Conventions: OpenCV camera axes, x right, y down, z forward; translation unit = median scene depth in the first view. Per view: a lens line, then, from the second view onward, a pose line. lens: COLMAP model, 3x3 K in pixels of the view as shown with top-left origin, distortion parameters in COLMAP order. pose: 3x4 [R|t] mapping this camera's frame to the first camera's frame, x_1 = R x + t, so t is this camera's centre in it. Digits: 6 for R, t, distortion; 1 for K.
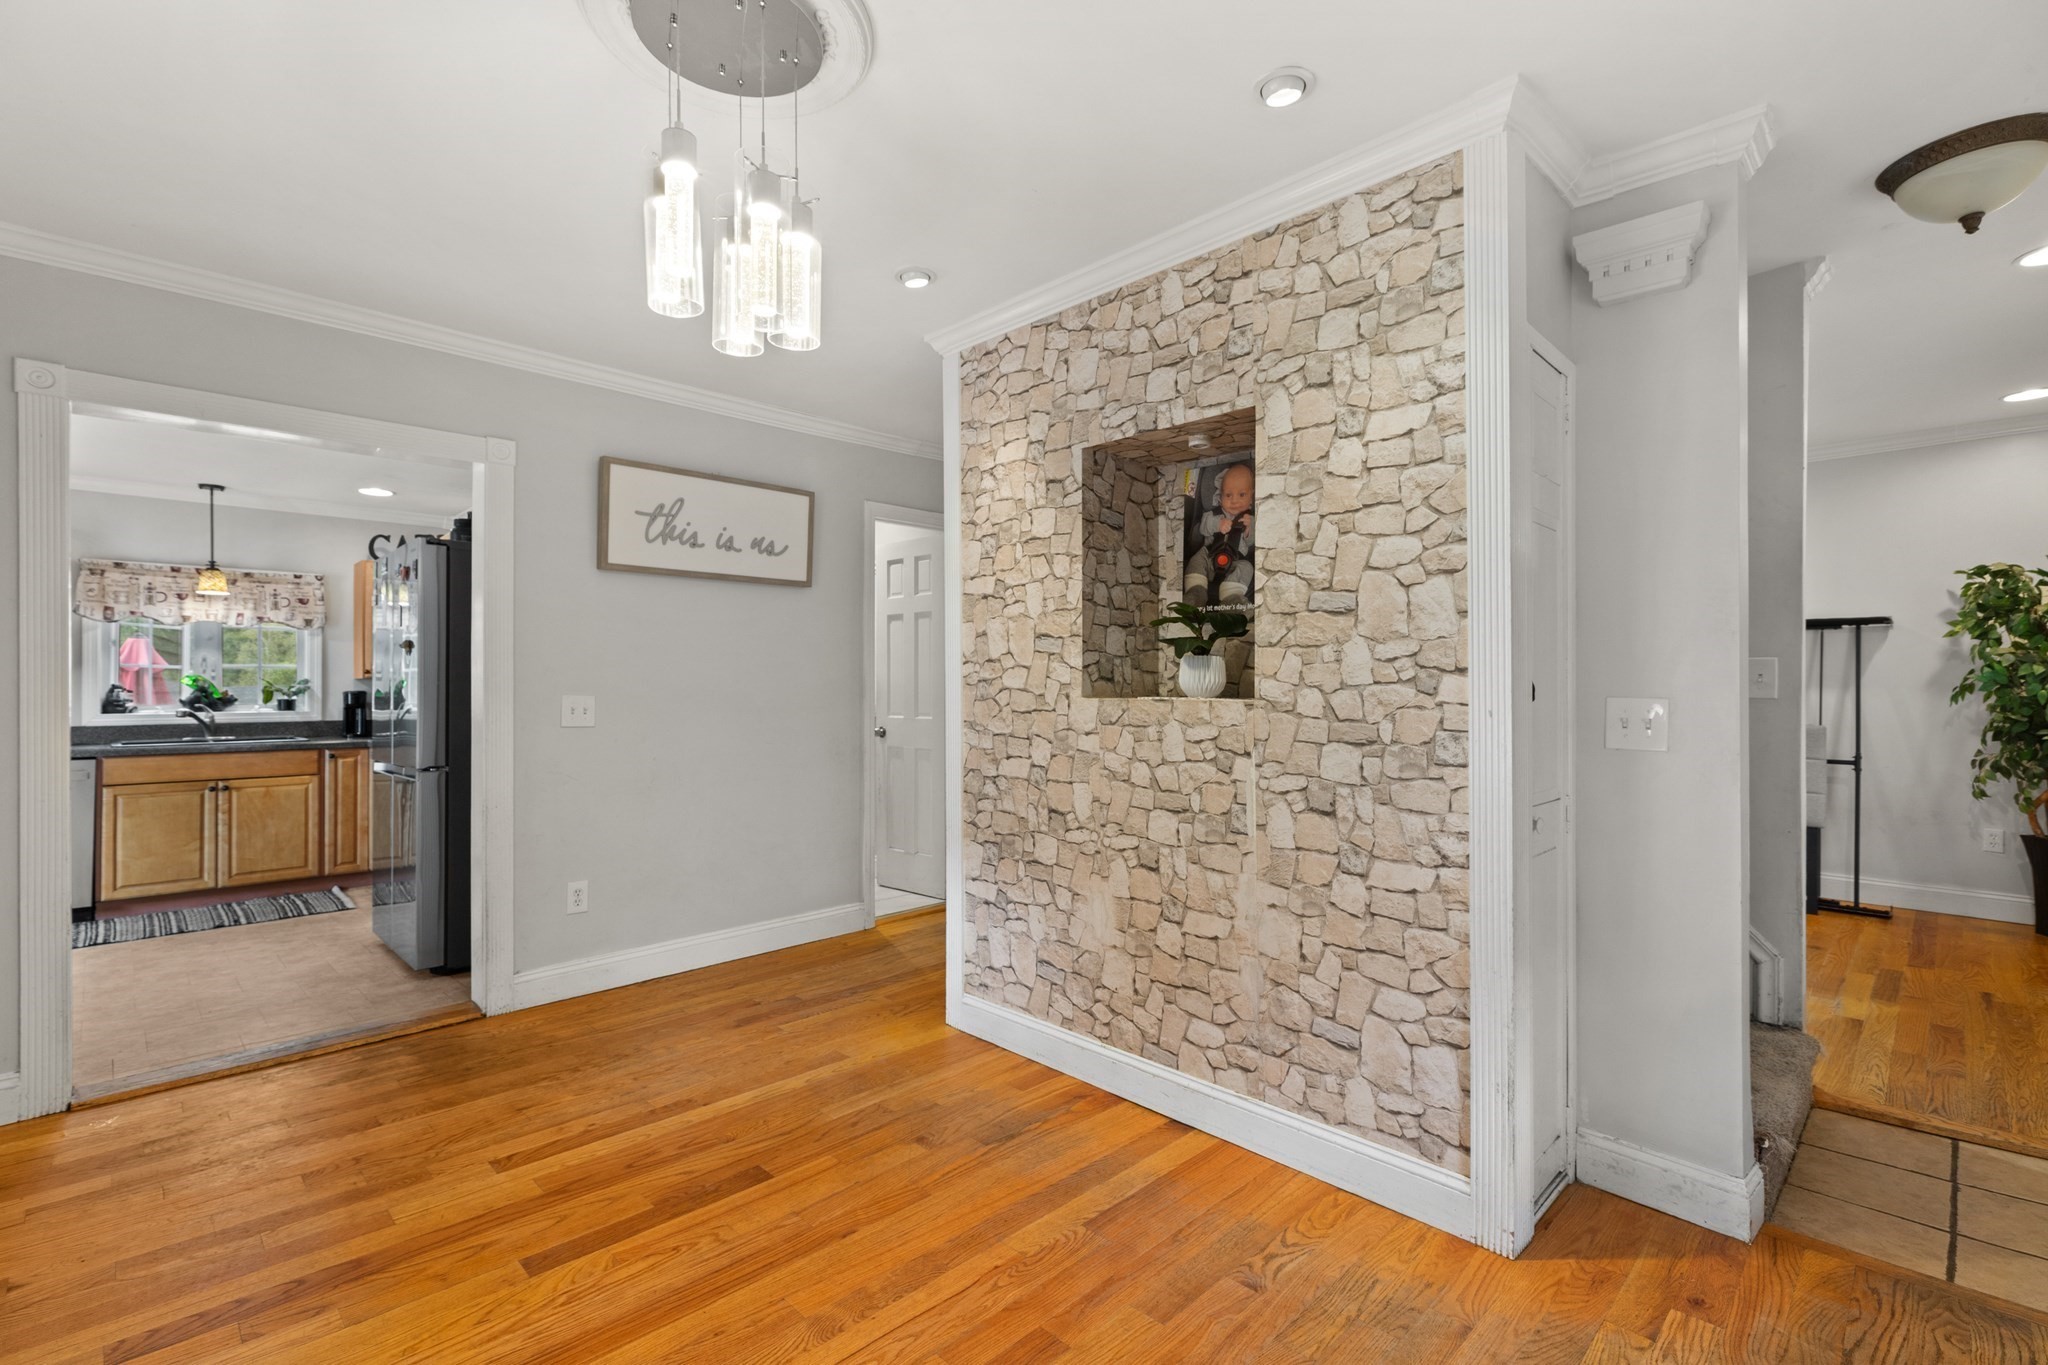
lens RADIAL K [[913.3, 0, 1021.5], [0, 913.3, 680.4], [0, 0, 1]] dist [0.005751, -0.000166]
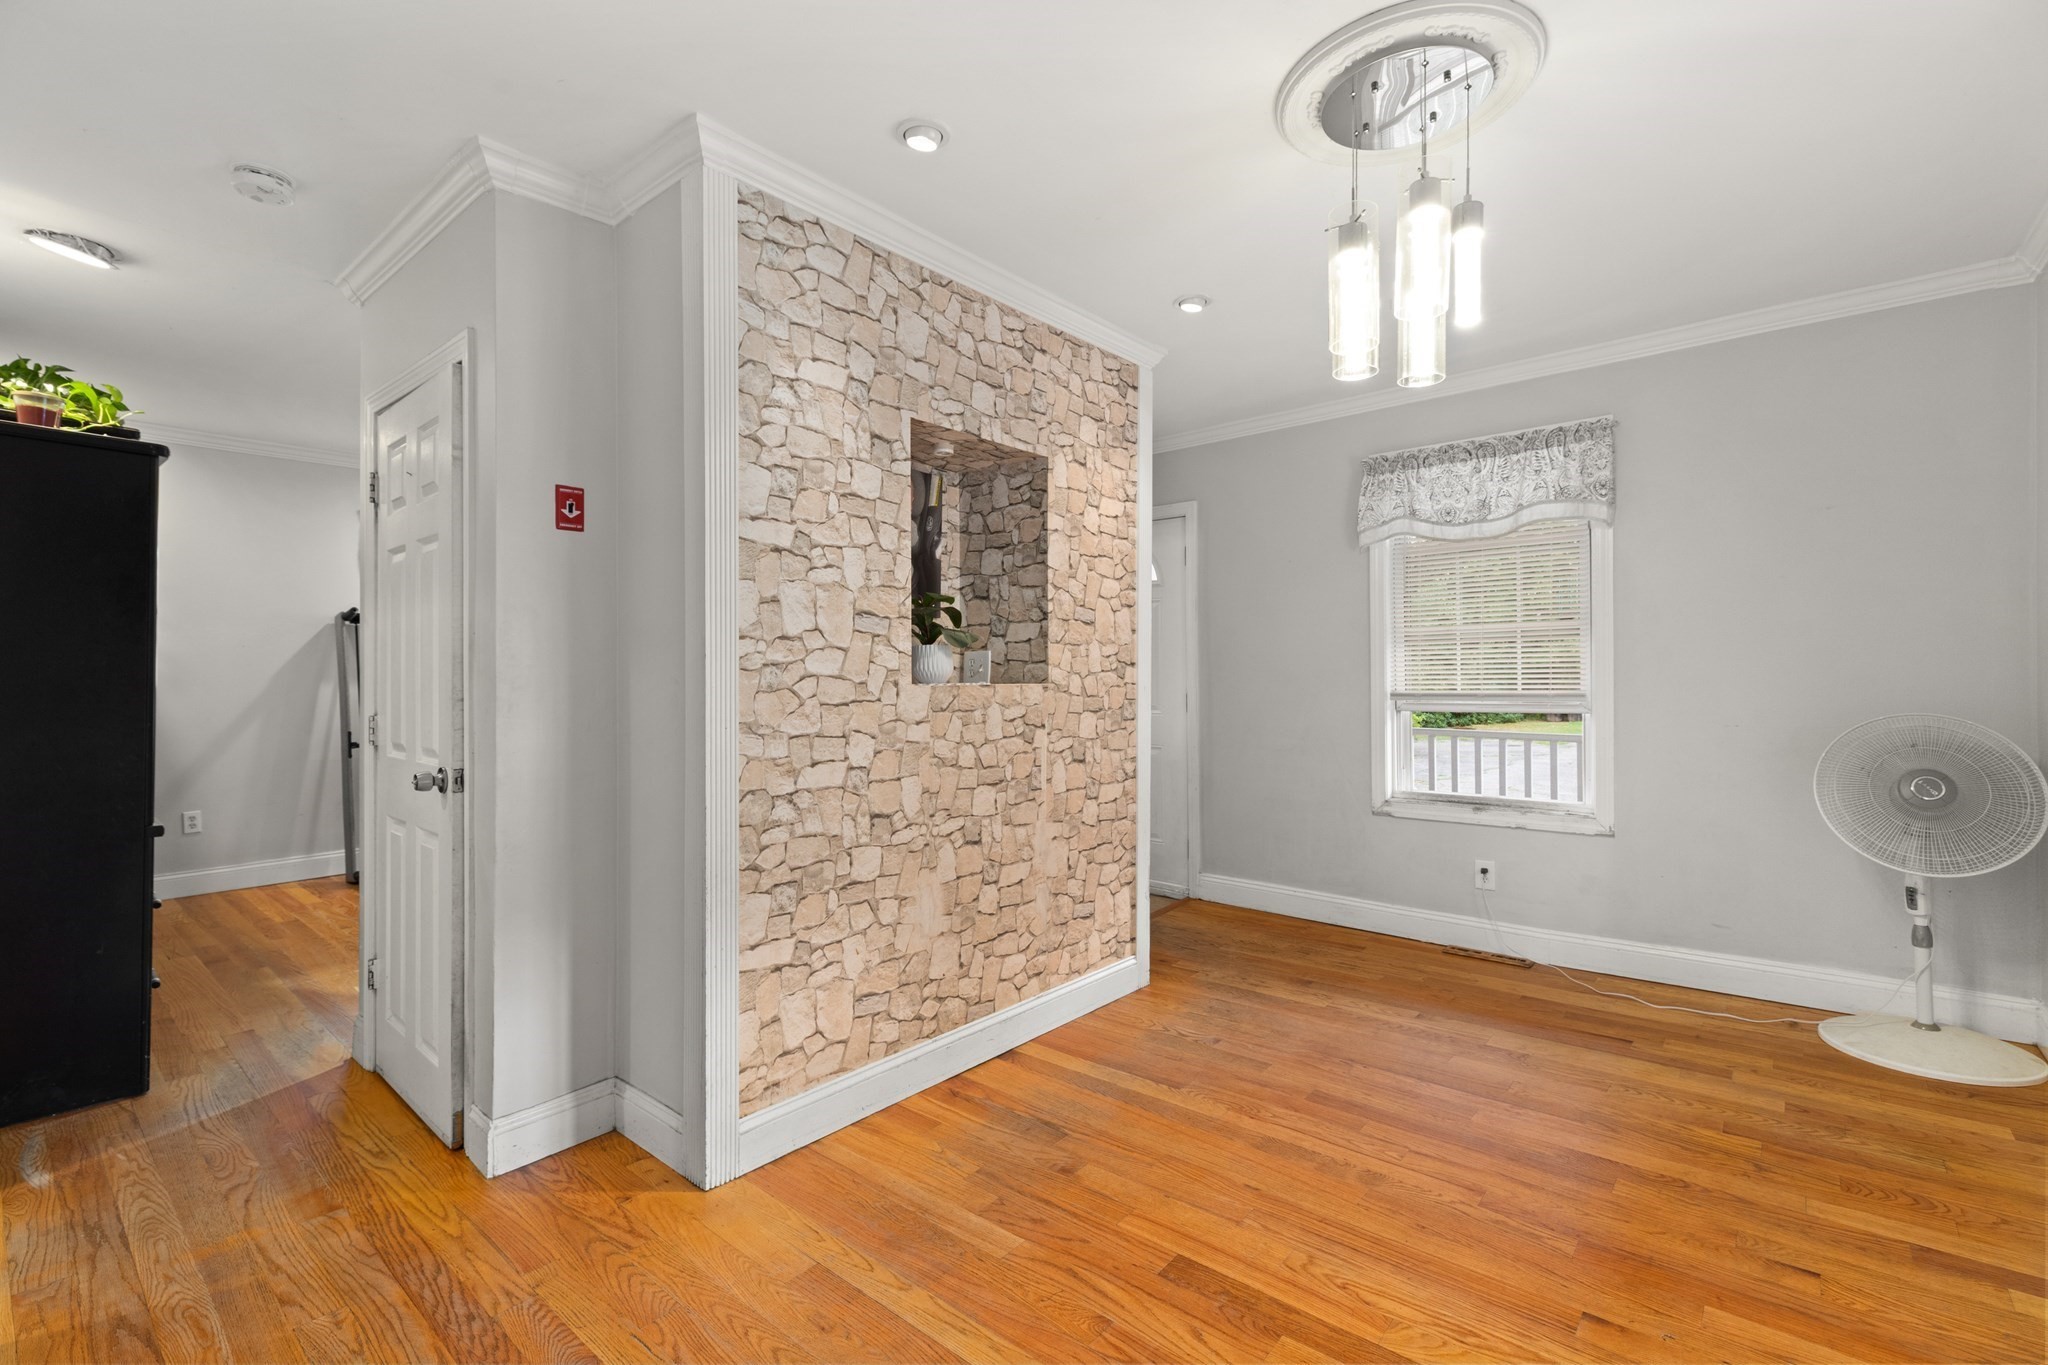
lens RADIAL K [[917.2, 0, 1009.8], [0, 917.2, 677.3], [0, 0, 1]] dist [0.003518, 0.000059]
pose [[-0.081351, 0.001238, 0.996685, -0.825689], [-0.002935, 0.999995, -0.001482, 0.011454], [-0.996681, -0.003046, -0.081347, 0.921346]]
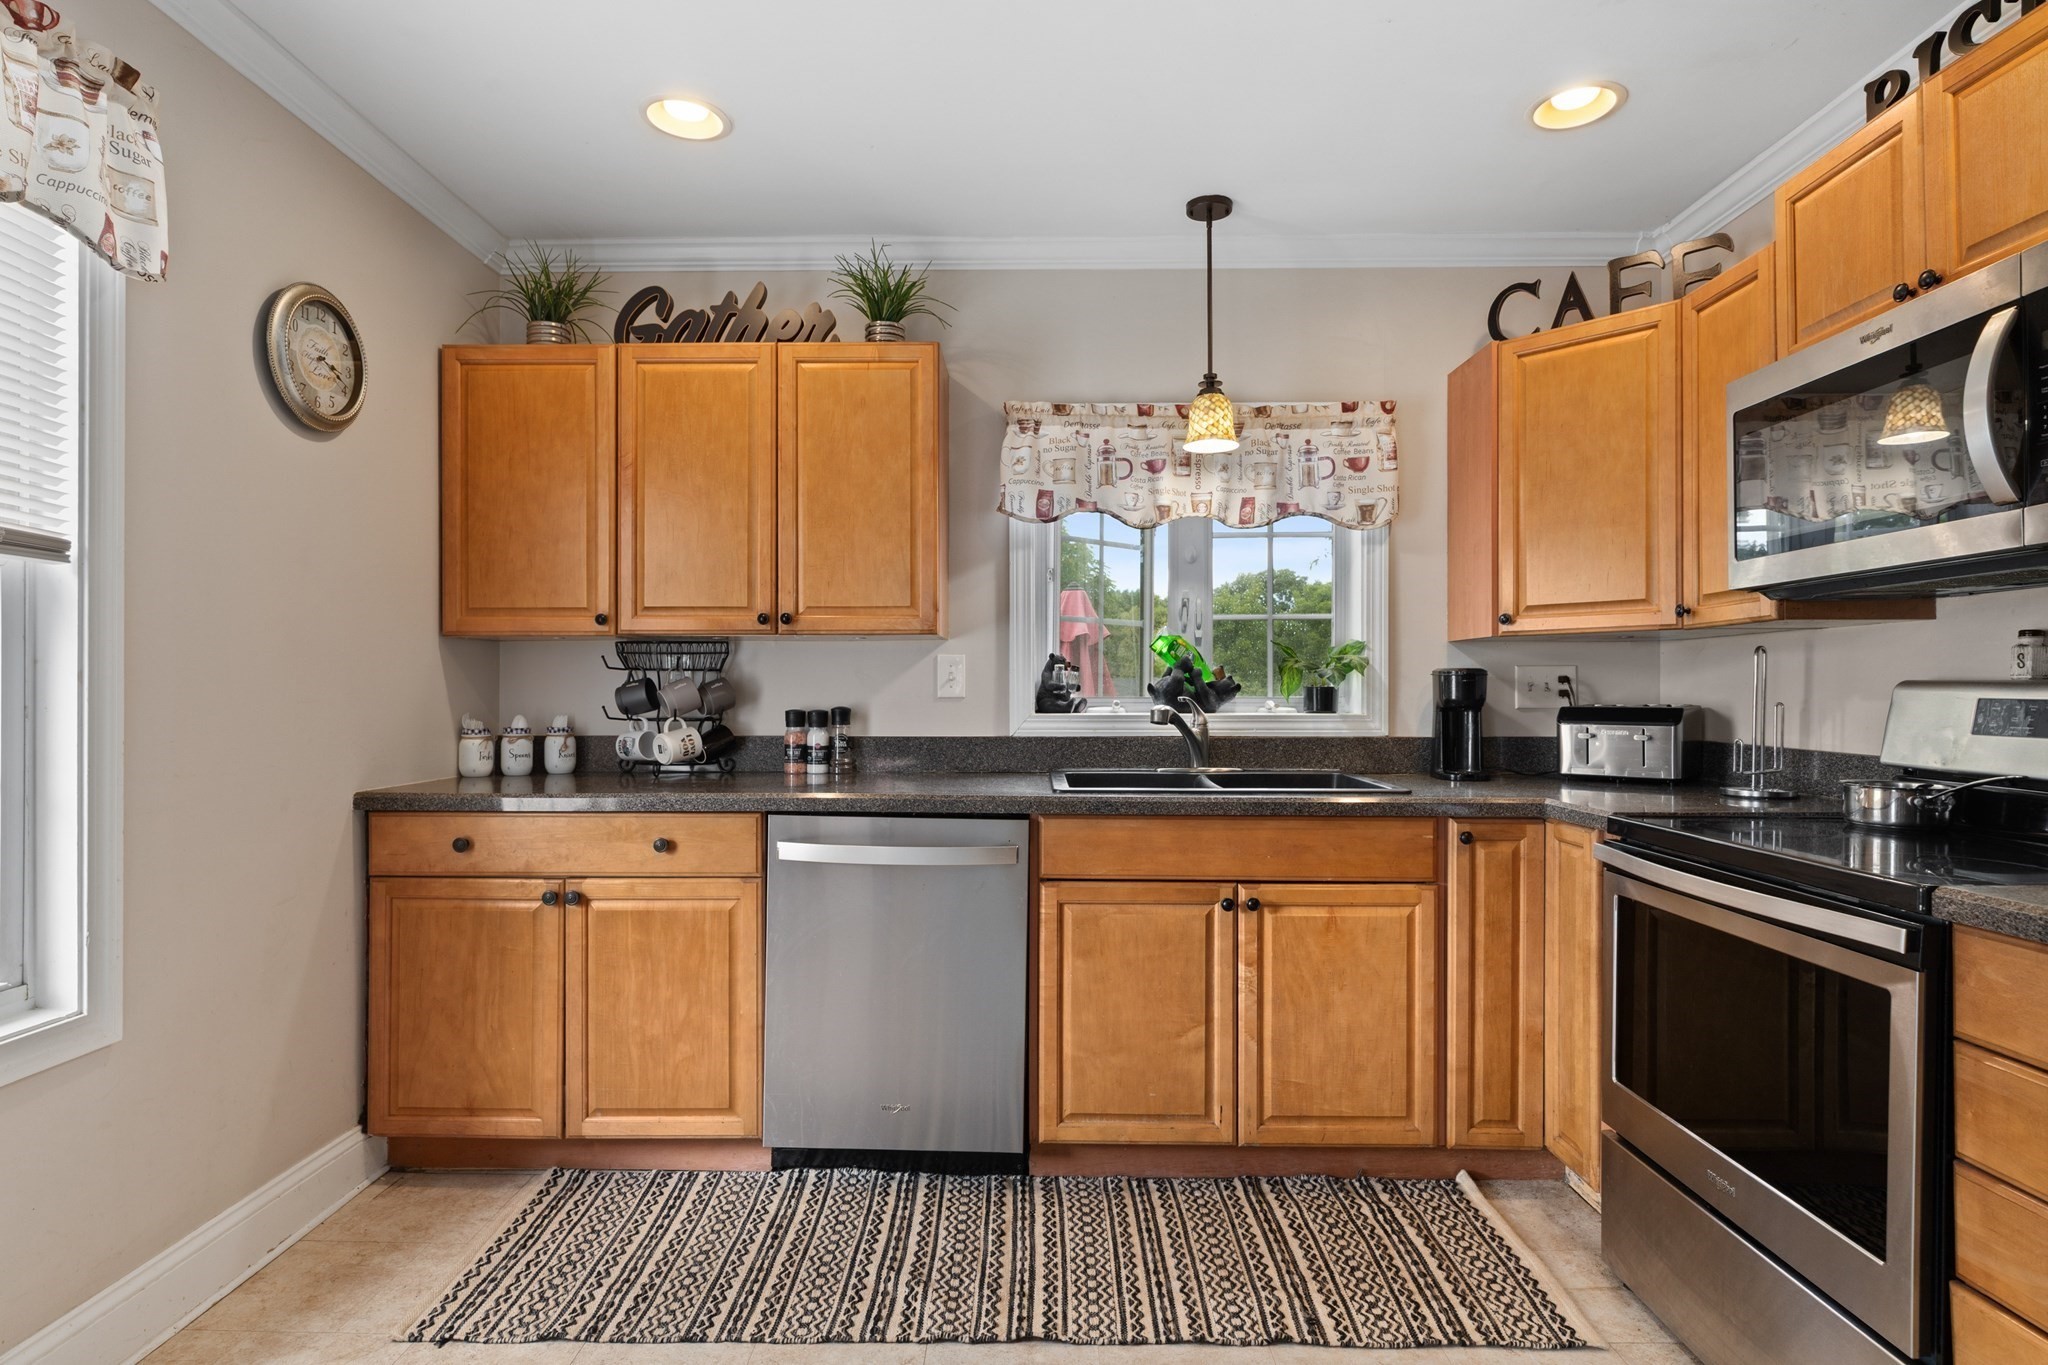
lens RADIAL K [[1061.7, 0, 1020.9], [0, 1061.7, 692.2], [0, 0, 1]] dist [0.001078, 0.000388]
pose [[0.700712, 0.008693, -0.713391, -1.052406], [0.002740, 0.999886, 0.014874, 0.029335], [0.713439, -0.012377, 0.700608, 1.041951]]
